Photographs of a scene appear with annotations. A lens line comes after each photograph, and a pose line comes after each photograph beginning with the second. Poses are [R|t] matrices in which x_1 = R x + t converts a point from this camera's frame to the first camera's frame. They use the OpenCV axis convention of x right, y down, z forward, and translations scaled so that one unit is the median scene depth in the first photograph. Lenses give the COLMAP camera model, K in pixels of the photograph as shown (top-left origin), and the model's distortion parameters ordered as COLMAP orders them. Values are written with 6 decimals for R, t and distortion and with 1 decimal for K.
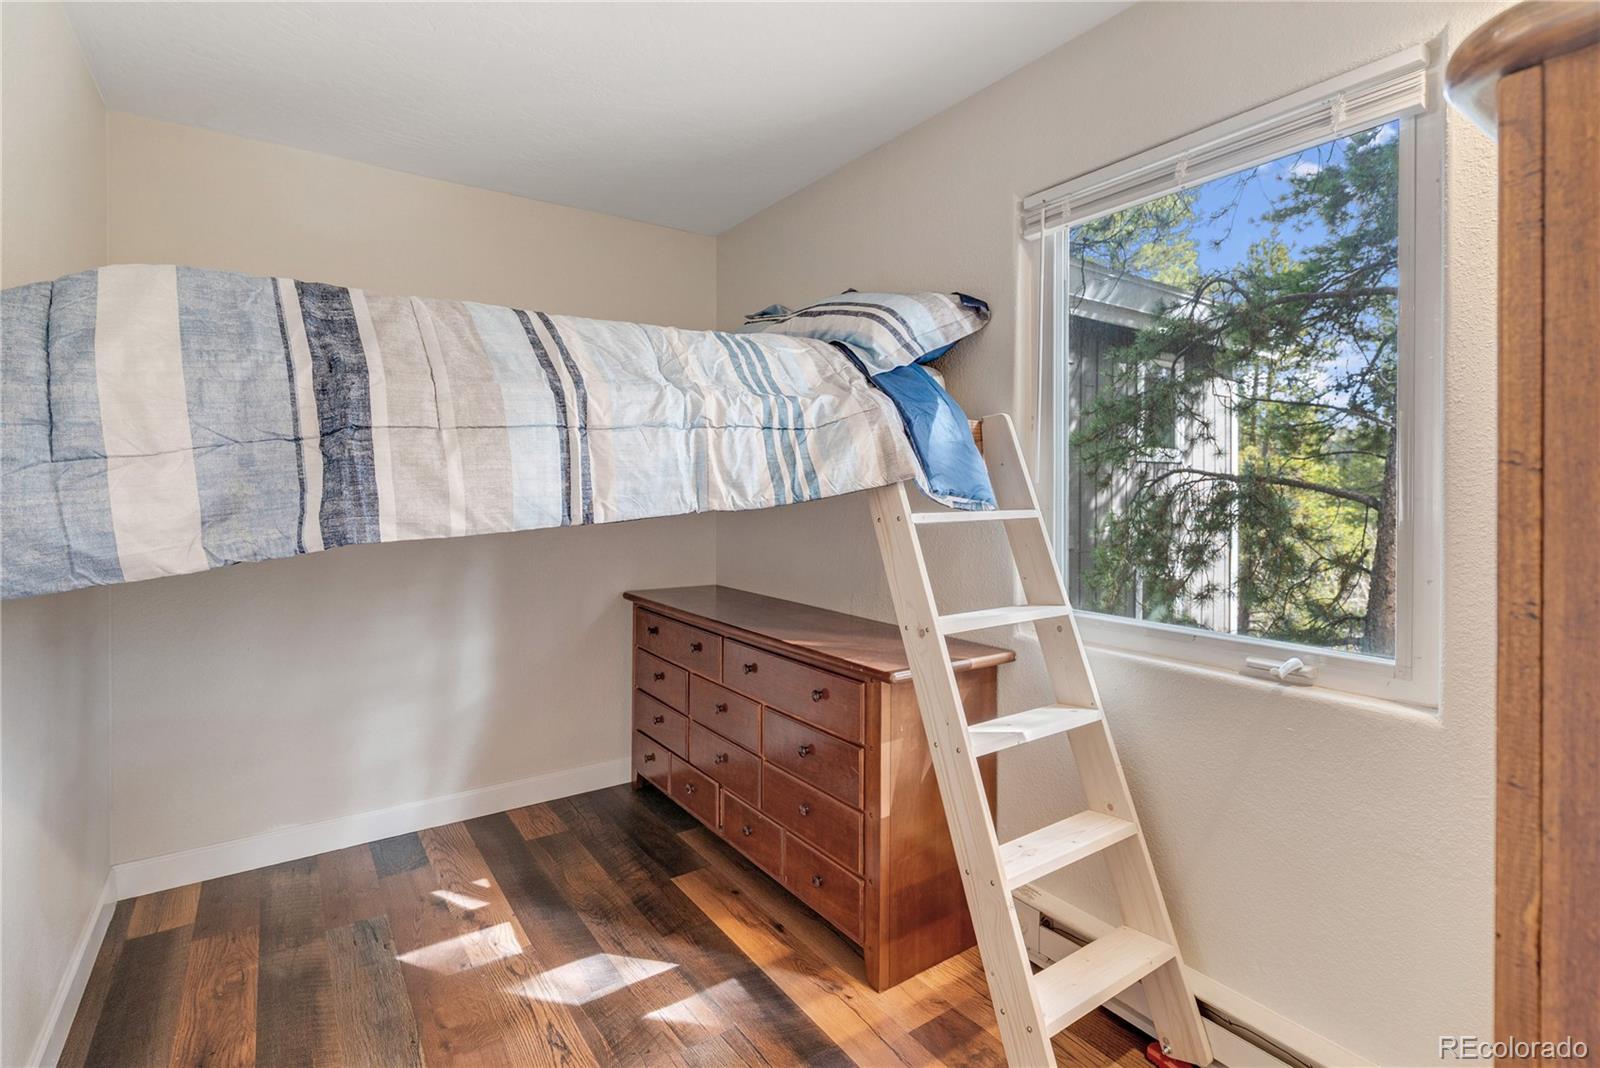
lens RADIAL K [[749.0, 0, 797.2], [0, 749.0, 491.9], [0, 0, 1]] dist [0.001481, 0.000592]
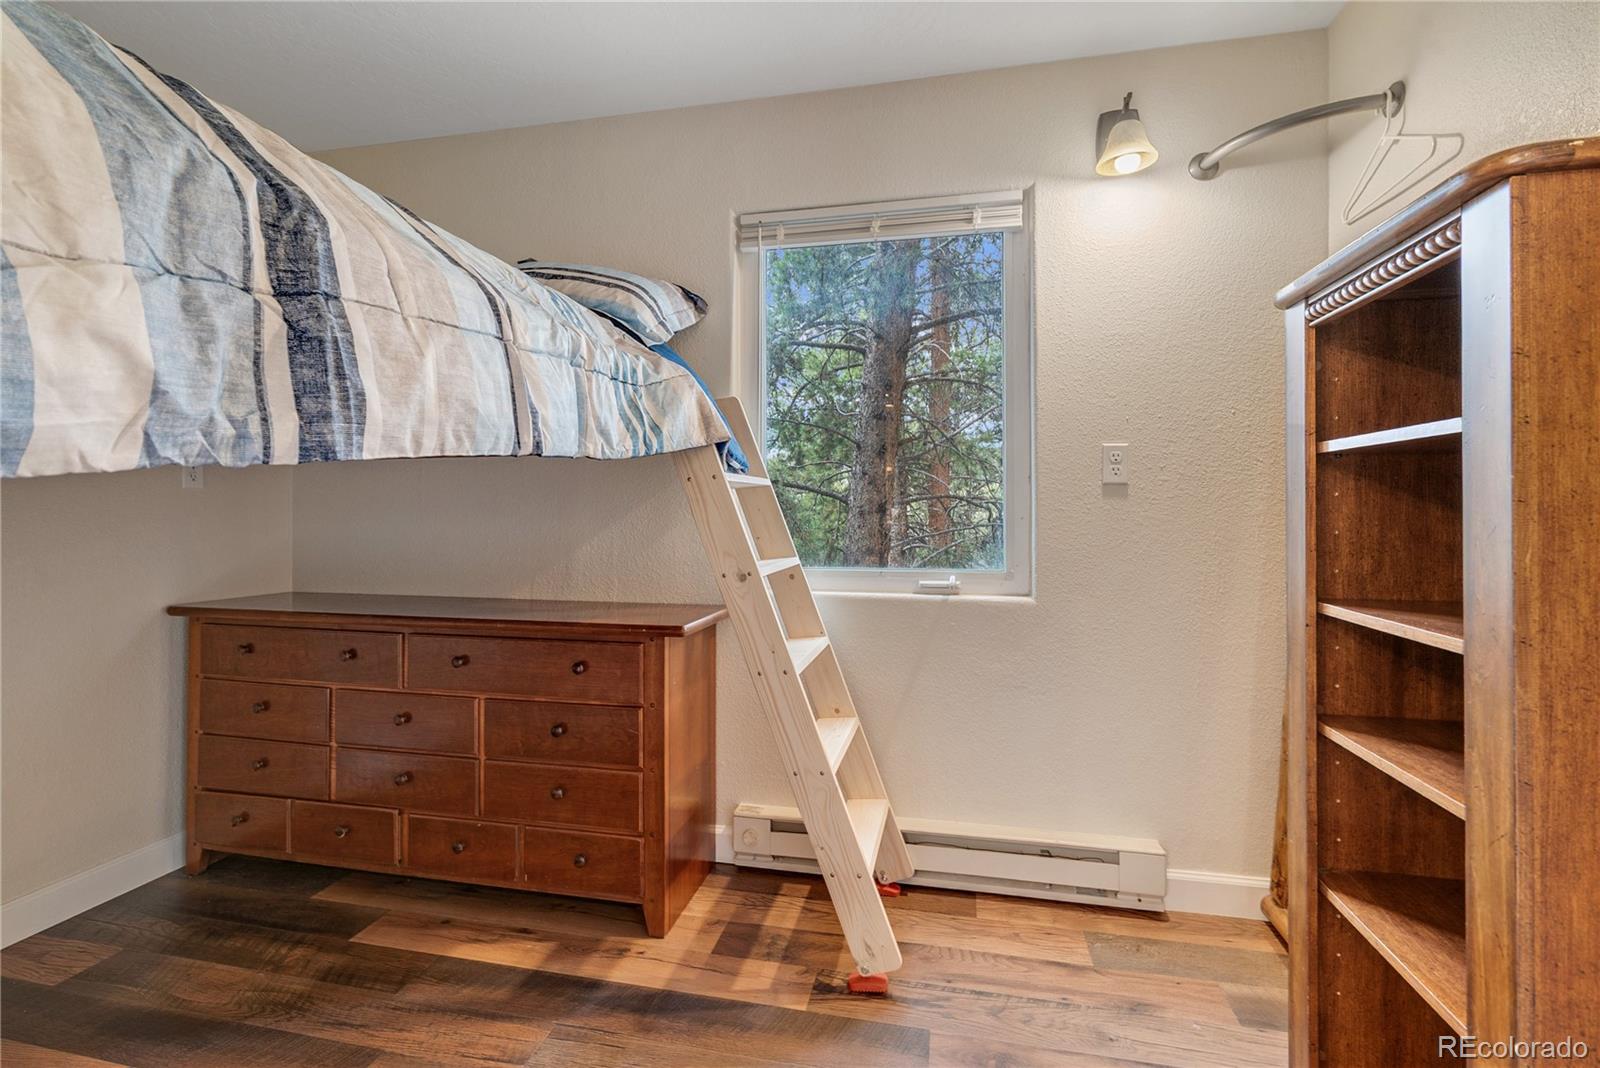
lens RADIAL K [[740.1, 0, 791.0], [0, 740.1, 504.4], [0, 0, 1]] dist [0.002336, 0.001115]
pose [[0.734519, 0.006527, 0.678556, -0.440396], [0.004046, 0.999894, -0.013998, 0.077951], [-0.678576, 0.013028, 0.734415, 0.112092]]
